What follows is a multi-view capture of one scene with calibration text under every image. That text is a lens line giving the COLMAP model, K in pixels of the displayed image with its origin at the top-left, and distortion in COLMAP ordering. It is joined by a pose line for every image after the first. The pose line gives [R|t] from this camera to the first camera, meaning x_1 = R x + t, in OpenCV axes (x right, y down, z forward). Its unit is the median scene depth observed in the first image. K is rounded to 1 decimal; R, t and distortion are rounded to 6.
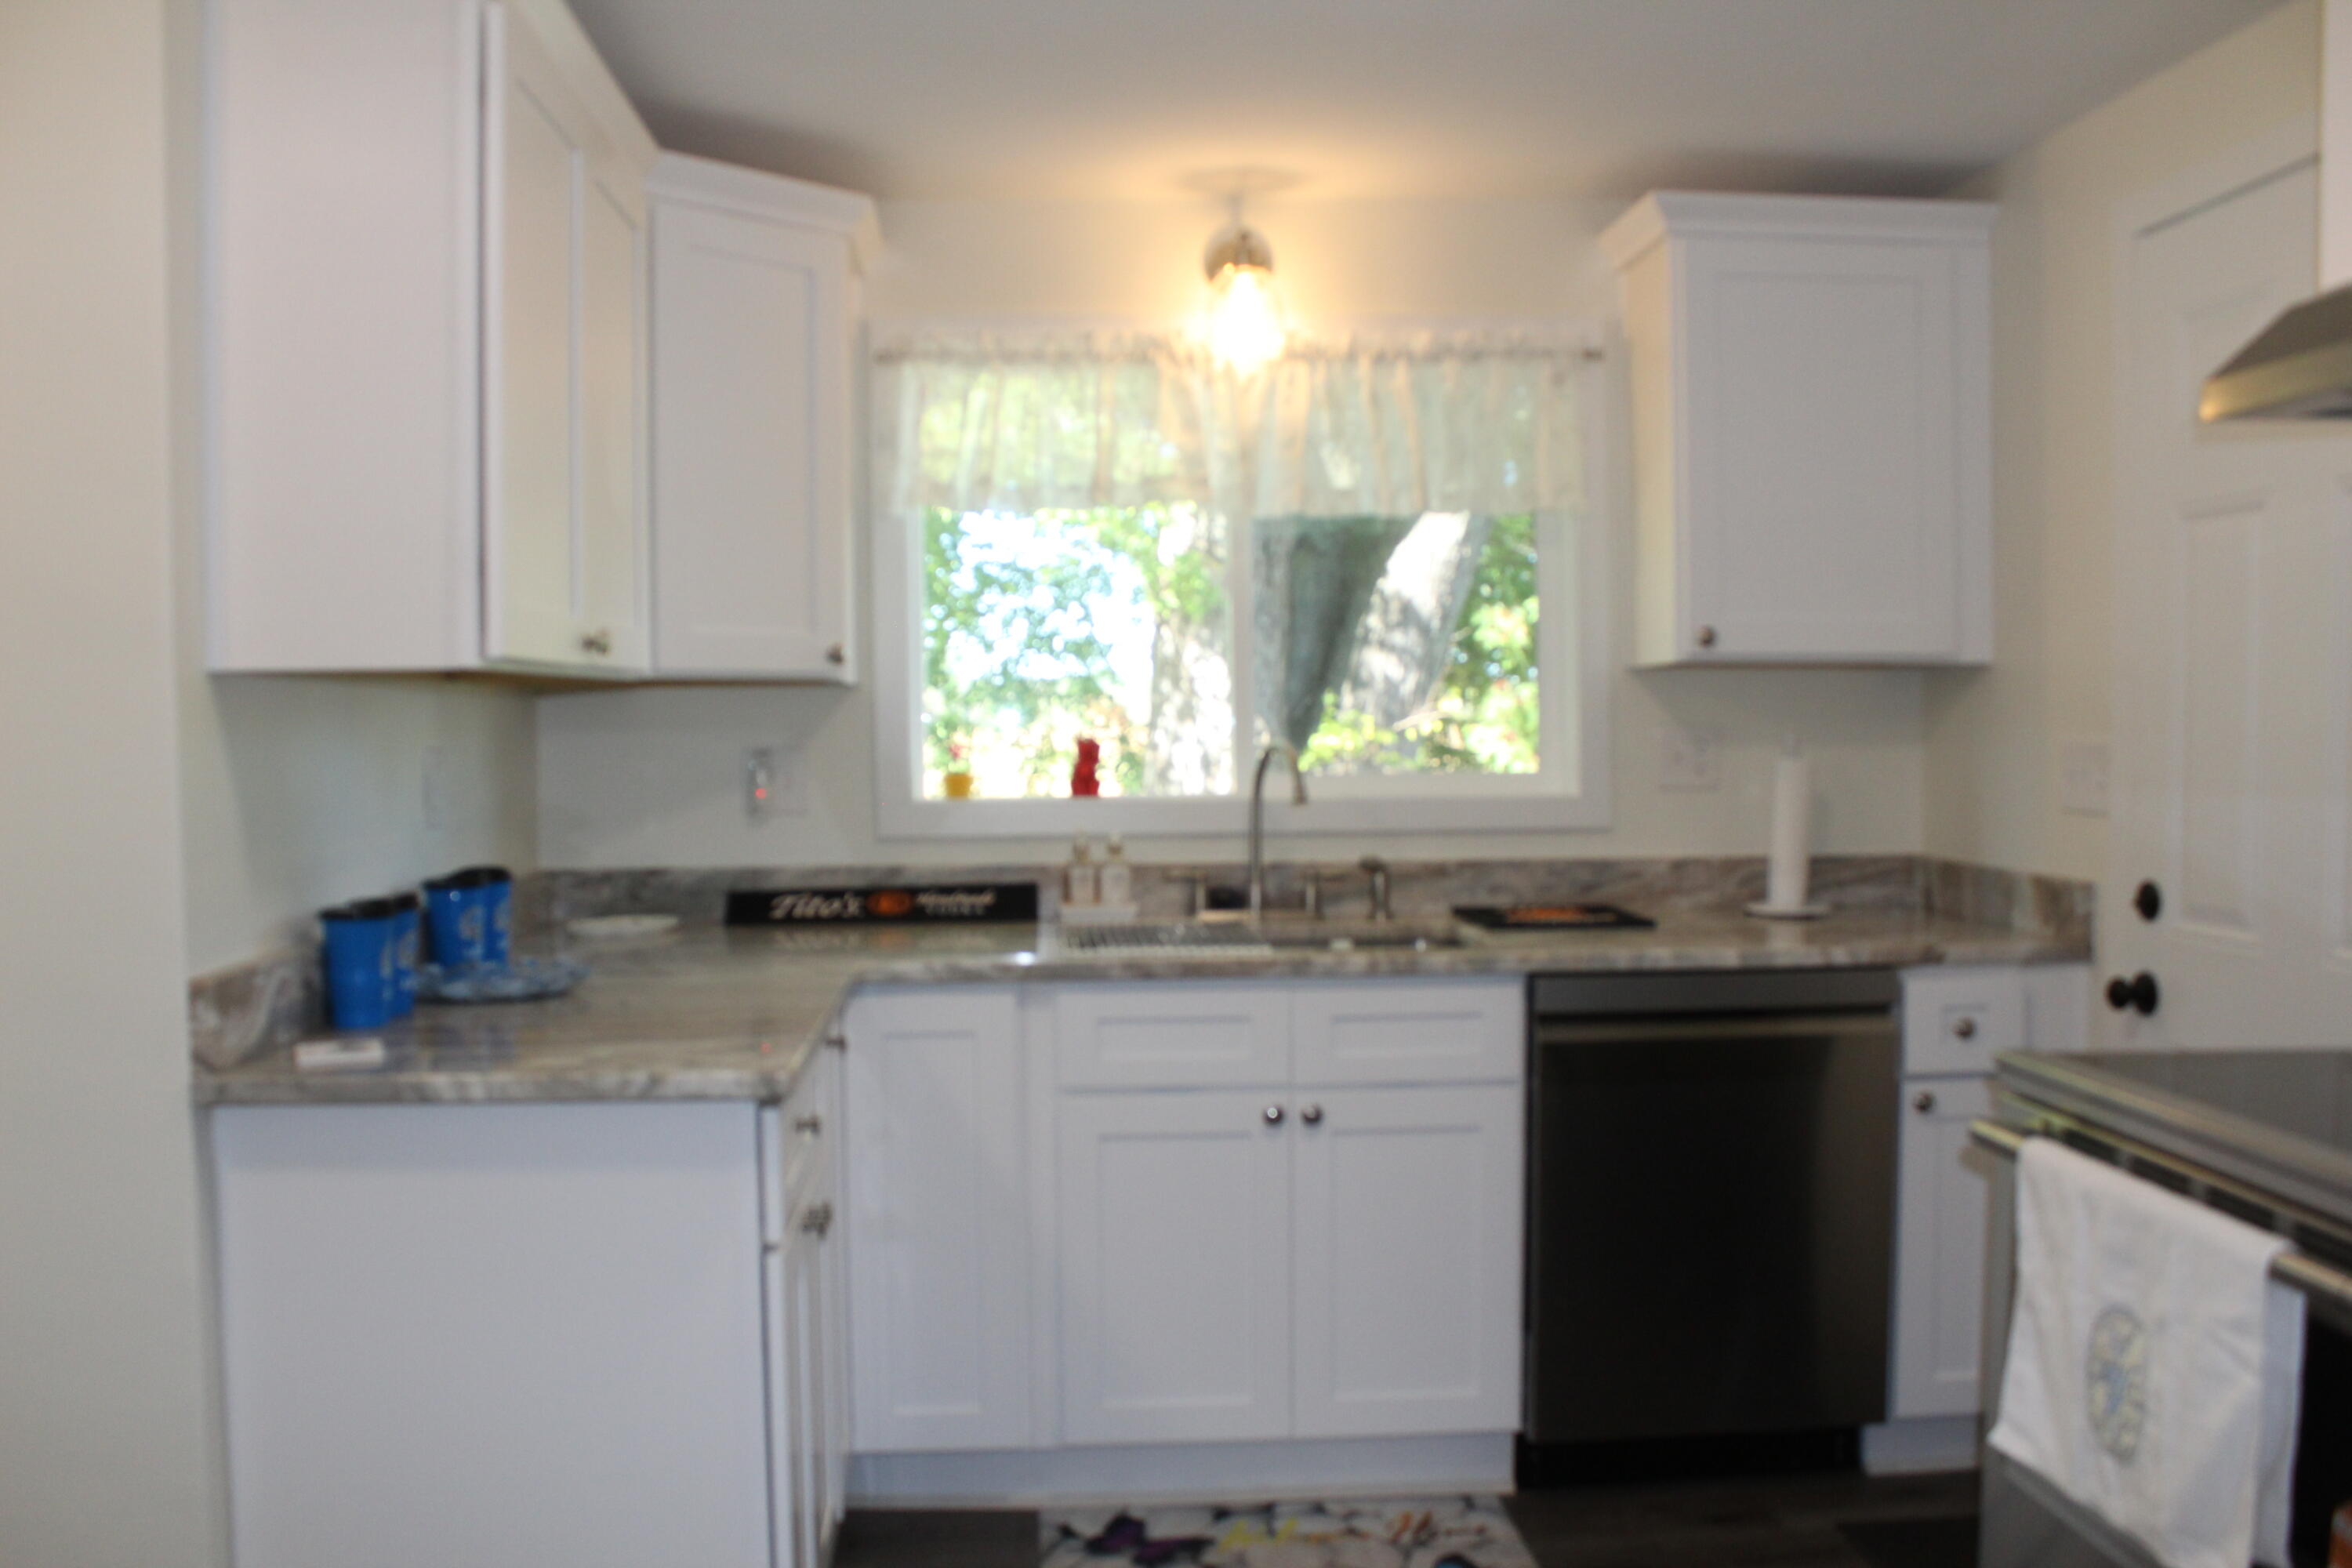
lens RADIAL K [[1983.6, 0, 1165.8], [0, 1983.6, 784.3], [0, 0, 1]] dist [-0.143996, 0.087294]
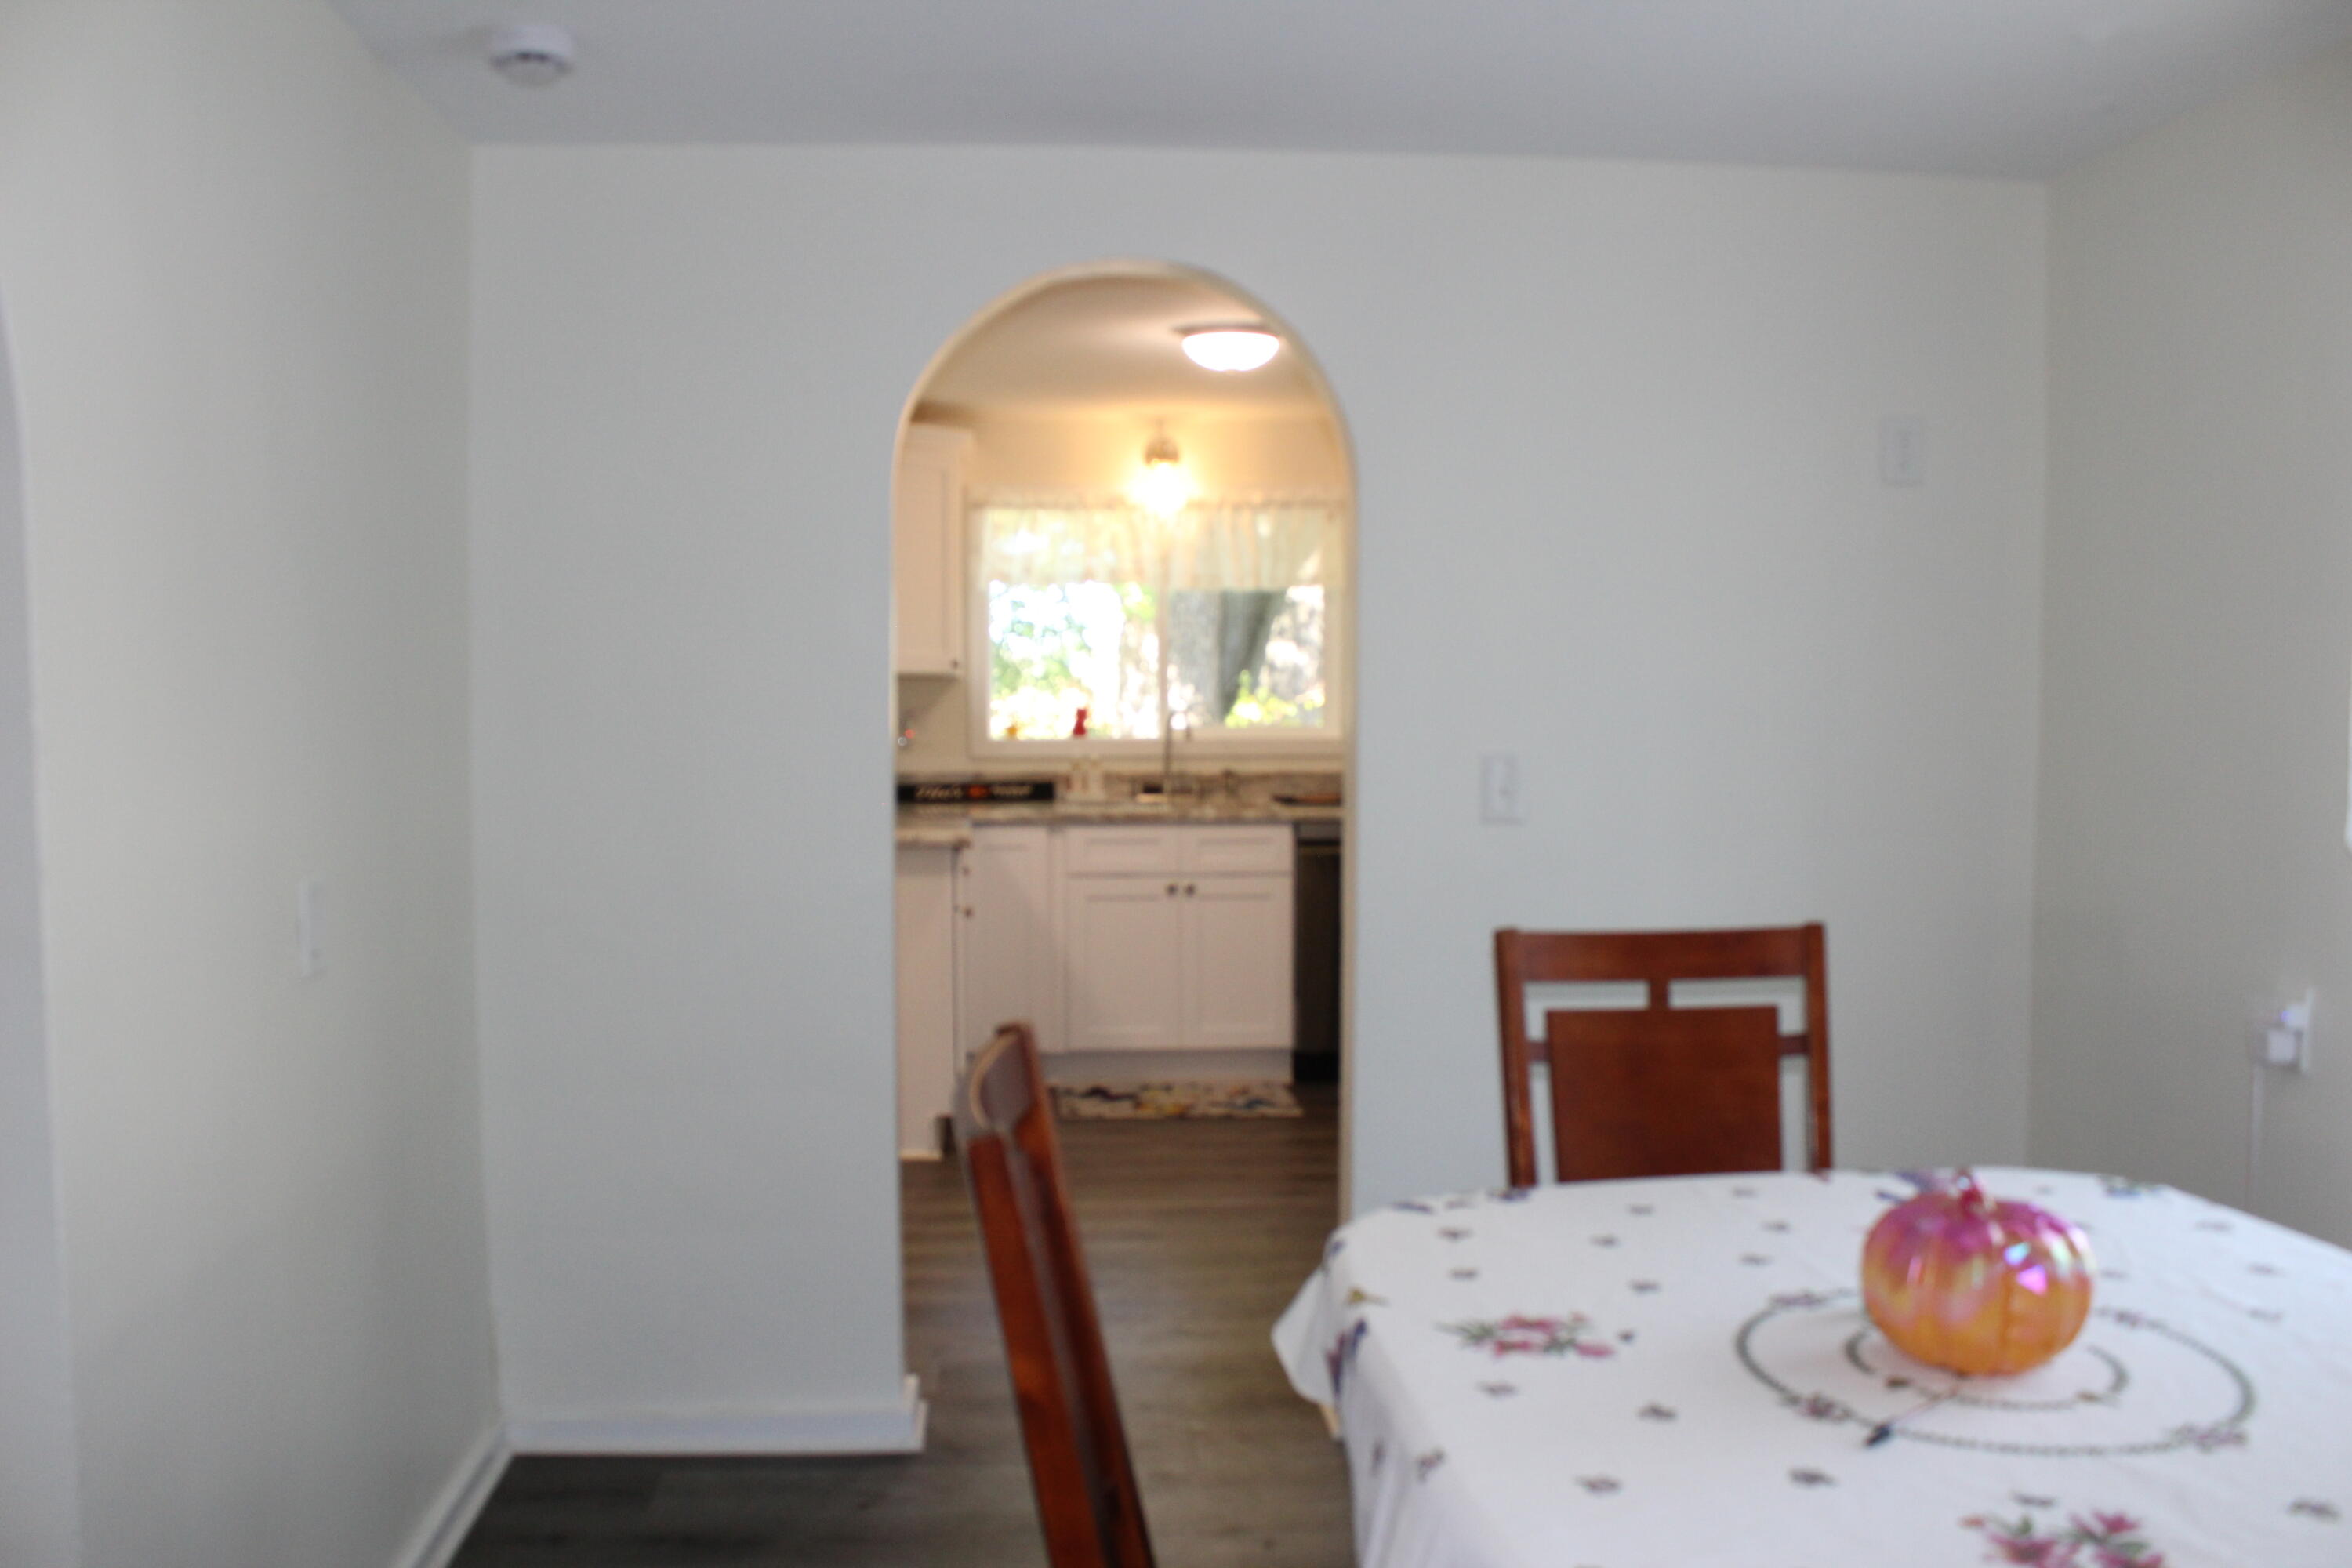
lens RADIAL K [[1983.6, 0, 1165.8], [0, 1983.6, 784.3], [0, 0, 1]] dist [-0.143996, 0.087294]
pose [[0.999830, 0.006519, 0.017231, 0.010407], [-0.006911, 0.999717, 0.022779, 0.008206], [-0.017078, -0.022895, 0.999592, -0.924985]]
